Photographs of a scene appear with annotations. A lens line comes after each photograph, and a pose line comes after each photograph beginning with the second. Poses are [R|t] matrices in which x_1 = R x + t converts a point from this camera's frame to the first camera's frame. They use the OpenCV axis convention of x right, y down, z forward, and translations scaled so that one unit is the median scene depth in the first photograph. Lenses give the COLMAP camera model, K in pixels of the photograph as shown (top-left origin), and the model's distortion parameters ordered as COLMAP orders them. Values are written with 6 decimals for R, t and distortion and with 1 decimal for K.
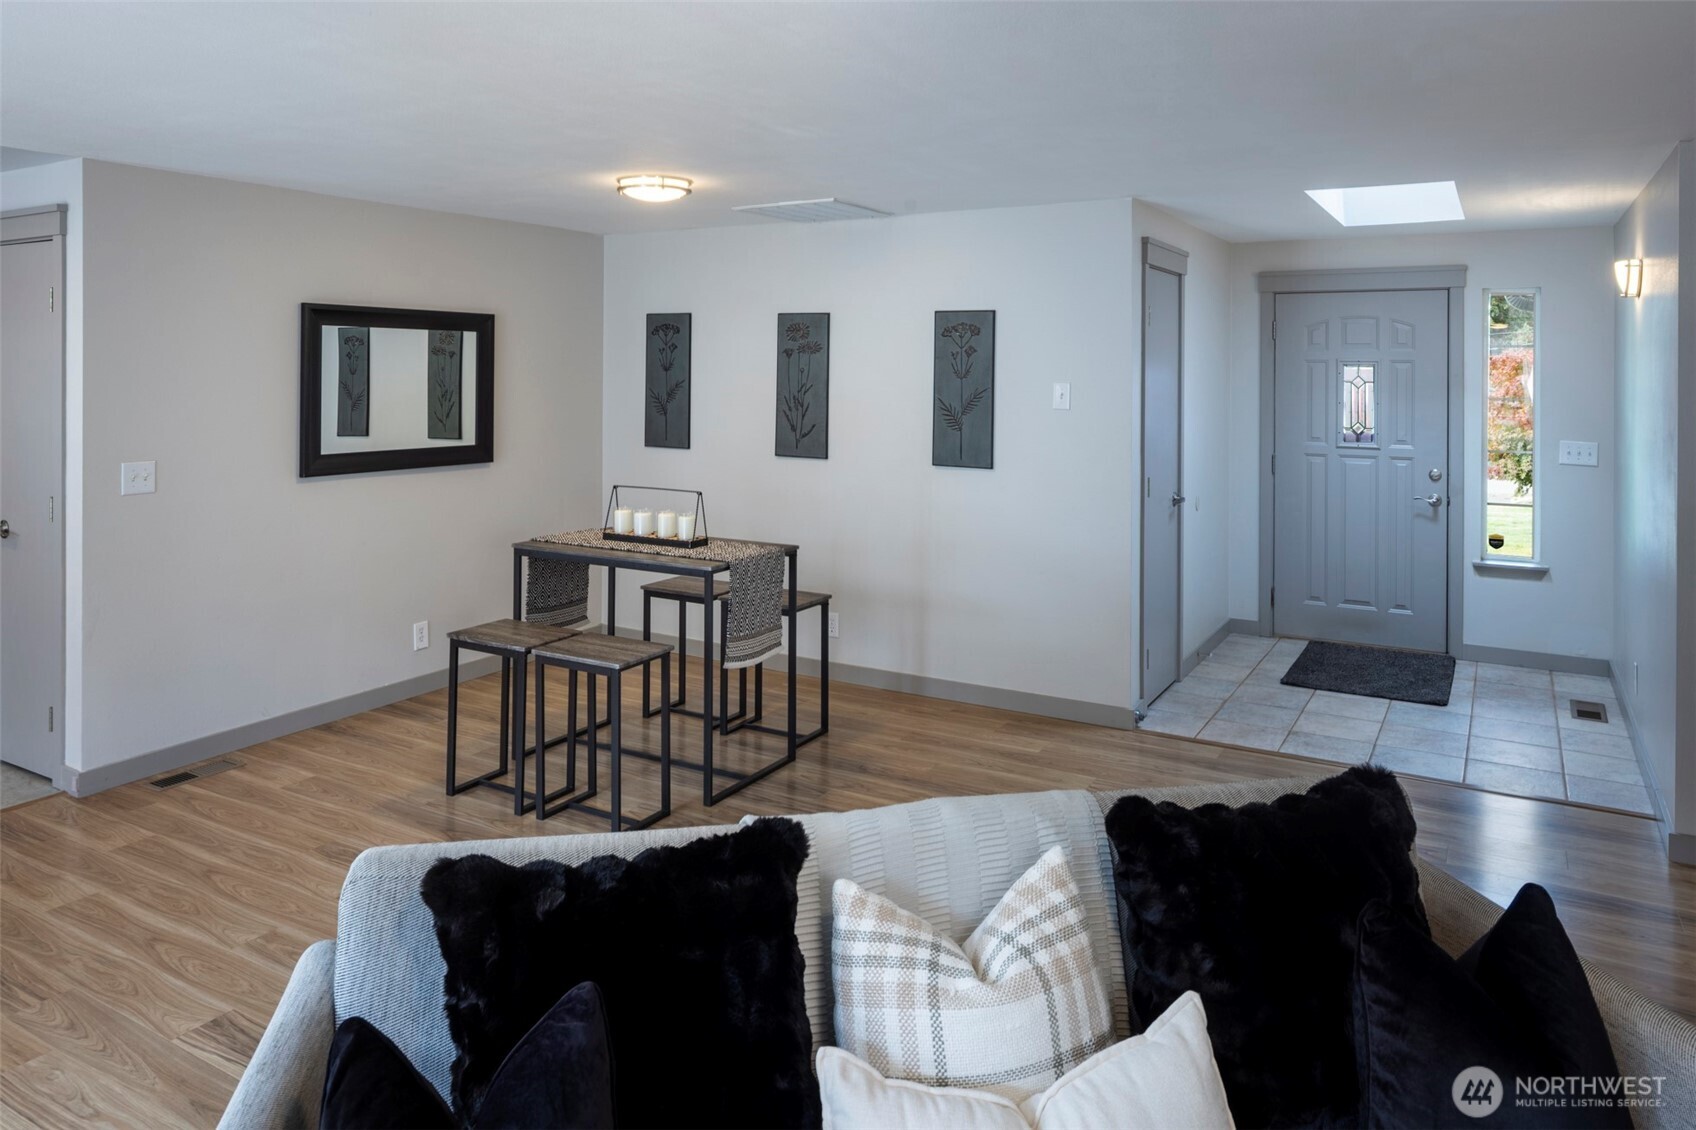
lens RADIAL K [[1136.7, 0, 840.5], [0, 1136.7, 364.1], [0, 0, 1]] dist [-0.007928, 0.003070]
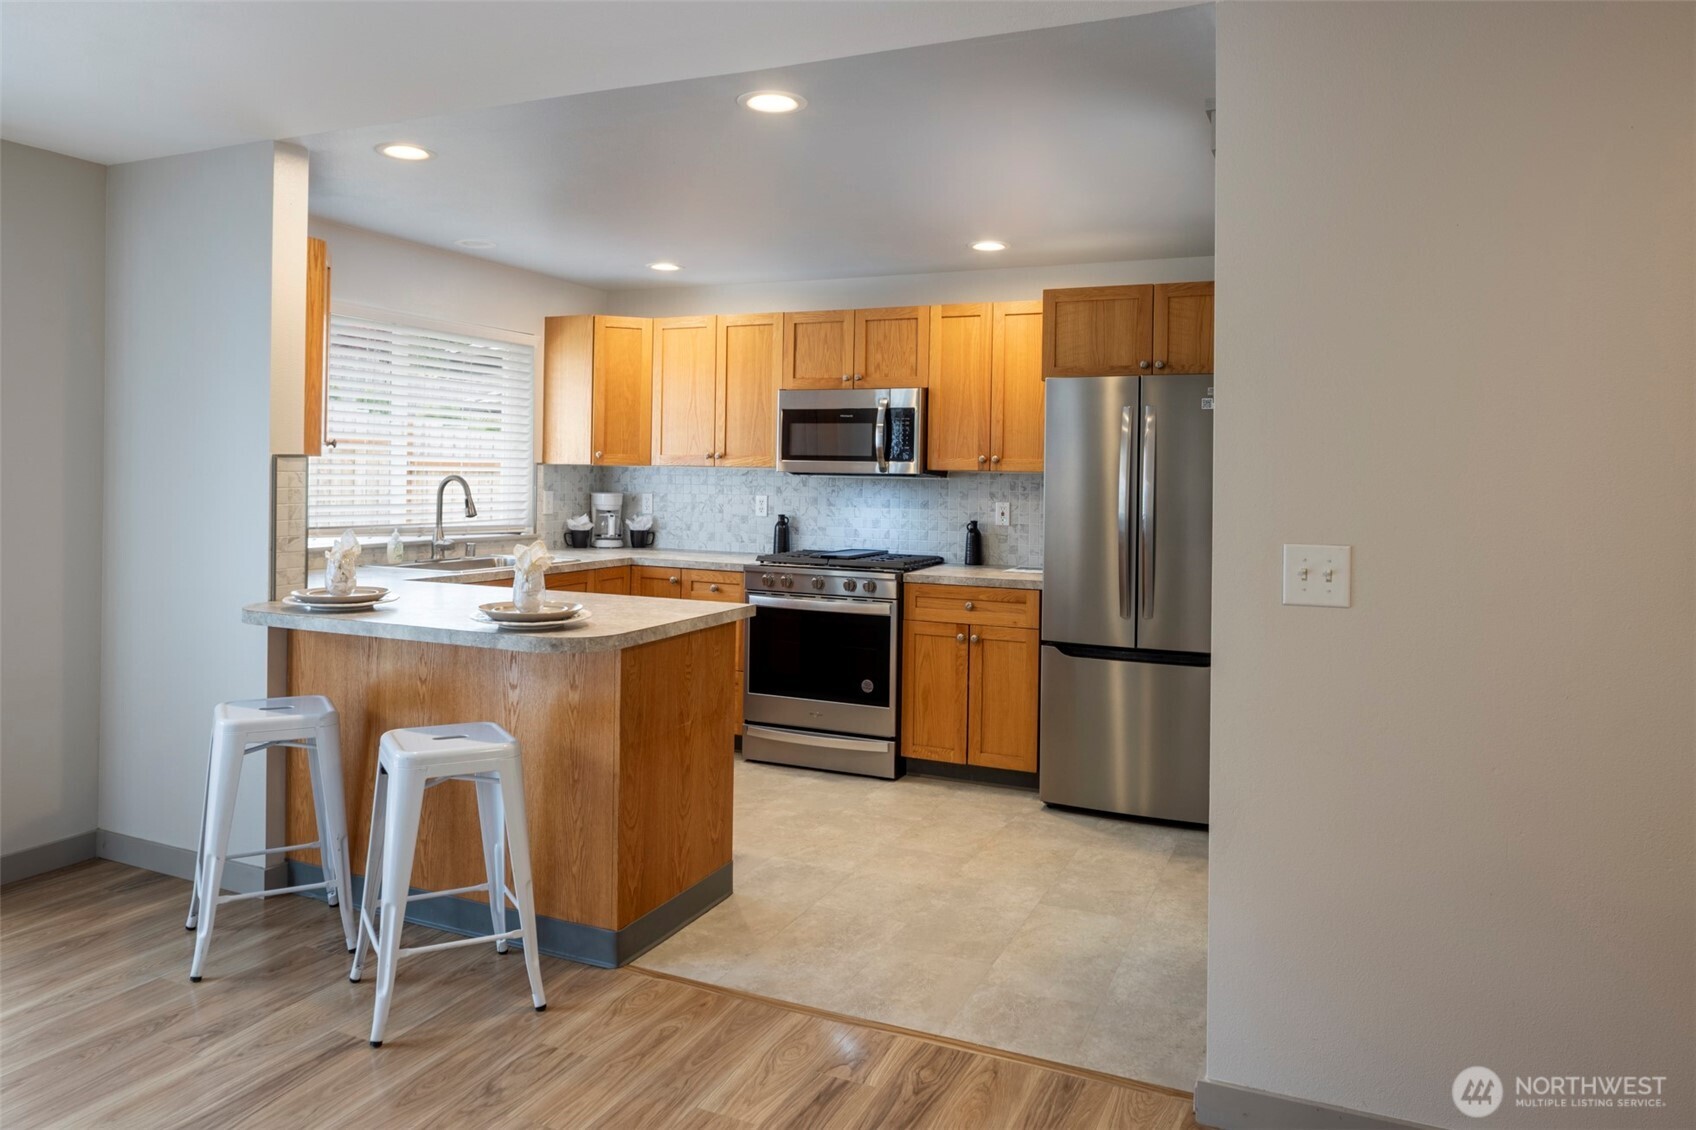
lens RADIAL K [[1136.7, 0, 832.5], [0, 1136.7, 495.5], [0, 0, 1]] dist [-0.007928, 0.003070]
pose [[0.102469, 0.013067, -0.994650, -0.097991], [-0.011921, 0.999858, 0.011908, 0.049194], [0.994665, 0.010637, 0.102610, 0.594821]]
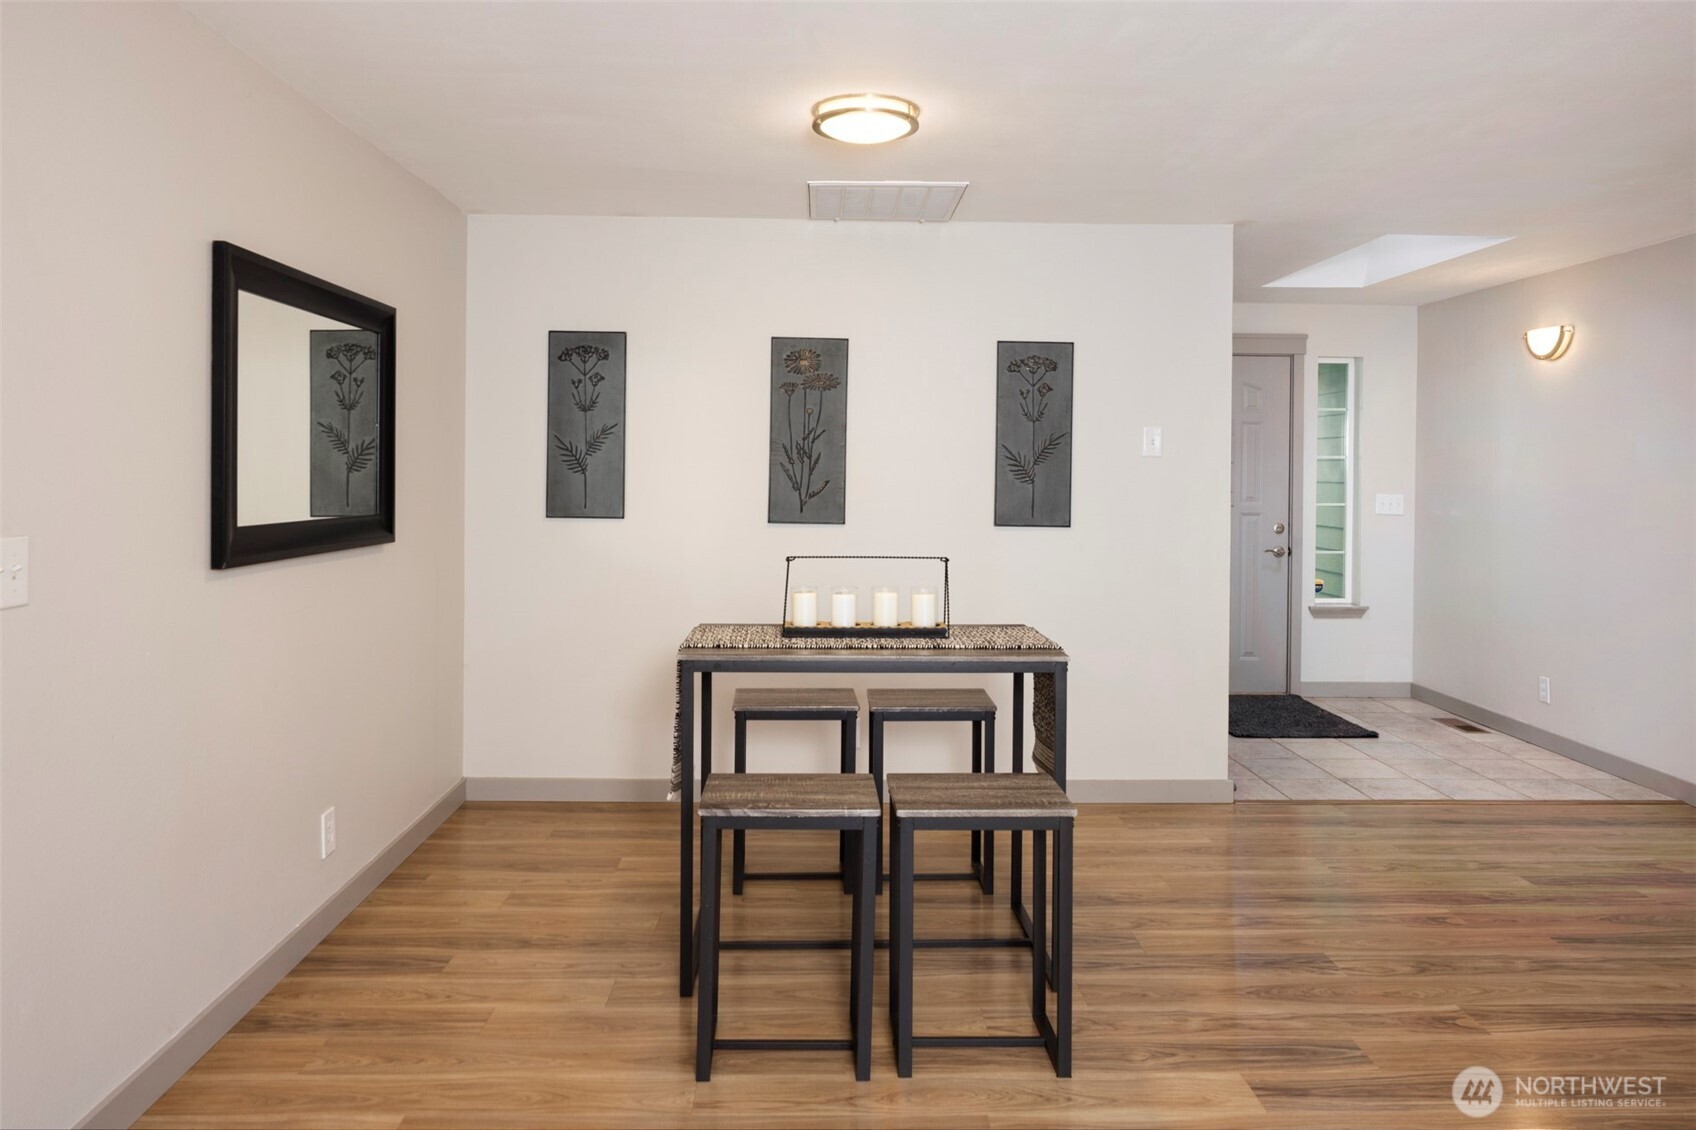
lens RADIAL K [[1136.7, 0, 843.2], [0, 1136.7, 466.6], [0, 0, 1]] dist [-0.007928, 0.003070]
pose [[0.848022, 0.002314, 0.529957, -0.473416], [-0.005717, 0.999972, 0.004781, 0.043864], [-0.529931, -0.007084, 0.848011, 0.364539]]
